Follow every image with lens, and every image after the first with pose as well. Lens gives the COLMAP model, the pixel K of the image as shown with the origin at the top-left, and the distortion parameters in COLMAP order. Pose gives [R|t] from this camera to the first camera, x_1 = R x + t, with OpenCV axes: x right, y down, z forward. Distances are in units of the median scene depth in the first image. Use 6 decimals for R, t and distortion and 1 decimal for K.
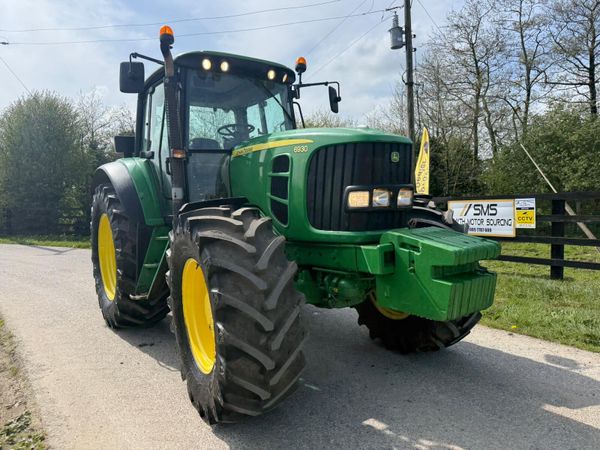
lens RADIAL K [[421.0, 0, 299.3], [0, 421.0, 224.5], [0, 0, 1]] dist [0.007190, -0.003287]
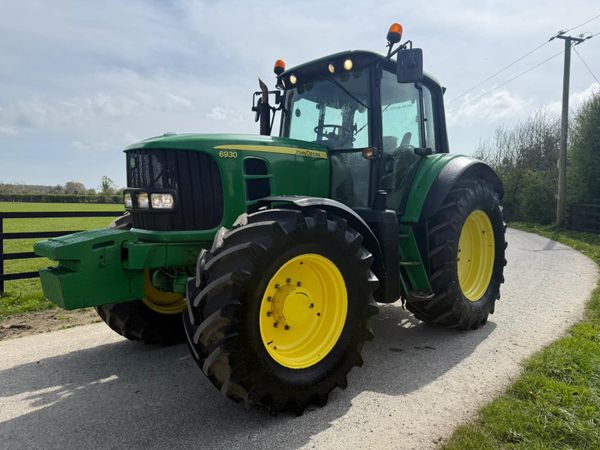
lens RADIAL K [[423.1, 0, 298.9], [0, 423.1, 228.3], [0, 0, 1]] dist [0.003319, -0.005306]
pose [[0.164380, 0.094318, -0.981877, 0.893786], [-0.073556, 0.993819, 0.083151, -0.073759], [0.983651, 0.058555, 0.170302, 0.797887]]
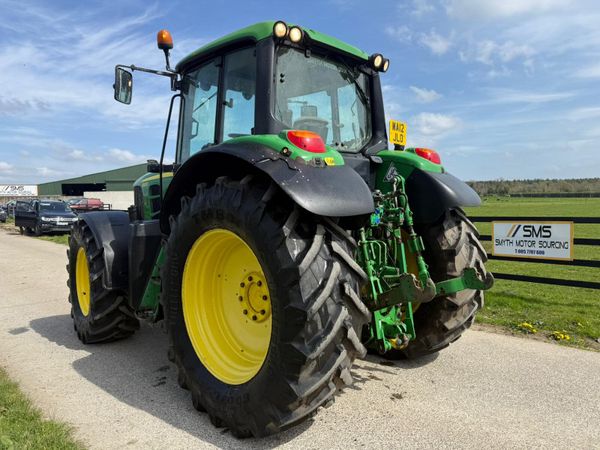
lens RADIAL K [[428.1, 0, 303.1], [0, 428.1, 217.8], [0, 0, 1]] dist [0.000215, -0.000179]
pose [[-0.984576, 0.056394, -0.165620, -0.105827], [0.040459, 0.994357, 0.098063, -0.140539], [0.170216, 0.089849, -0.981302, 2.082013]]
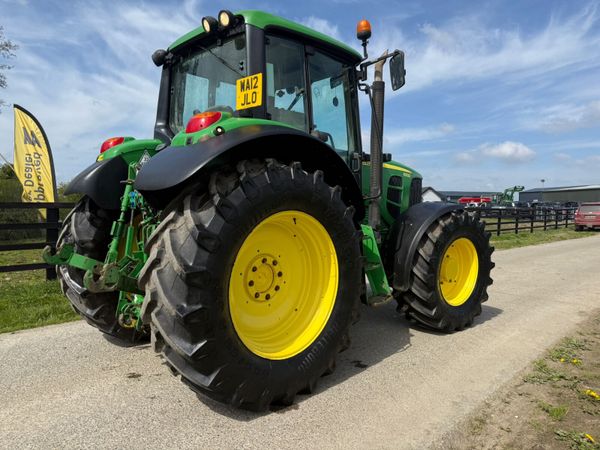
lens RADIAL K [[427.3, 0, 298.0], [0, 427.3, 224.7], [0, 0, 1]] dist [0.010058, -0.008069]
pose [[-0.140417, -0.011147, 0.990030, -1.182633], [0.045913, 0.998788, 0.017758, -0.020455], [-0.989027, 0.047948, -0.139735, 1.199676]]
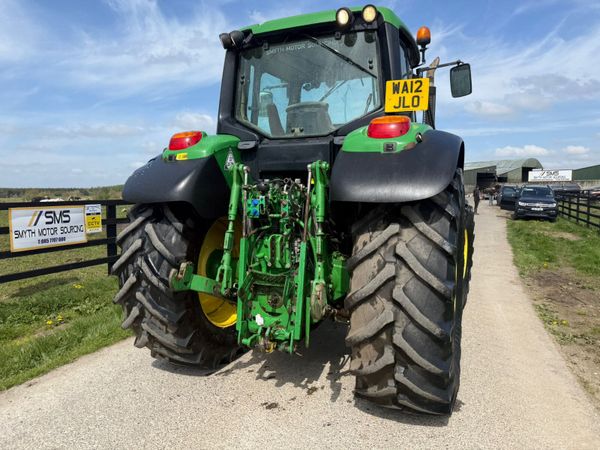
lens RADIAL K [[426.6, 0, 297.3], [0, 426.6, 225.6], [0, 0, 1]] dist [0.022506, -0.027065]
pose [[-0.510236, -0.032196, 0.859431, -0.980897], [0.068152, 0.994643, 0.077722, -0.086344], [-0.857330, 0.098228, -0.505309, 1.681935]]
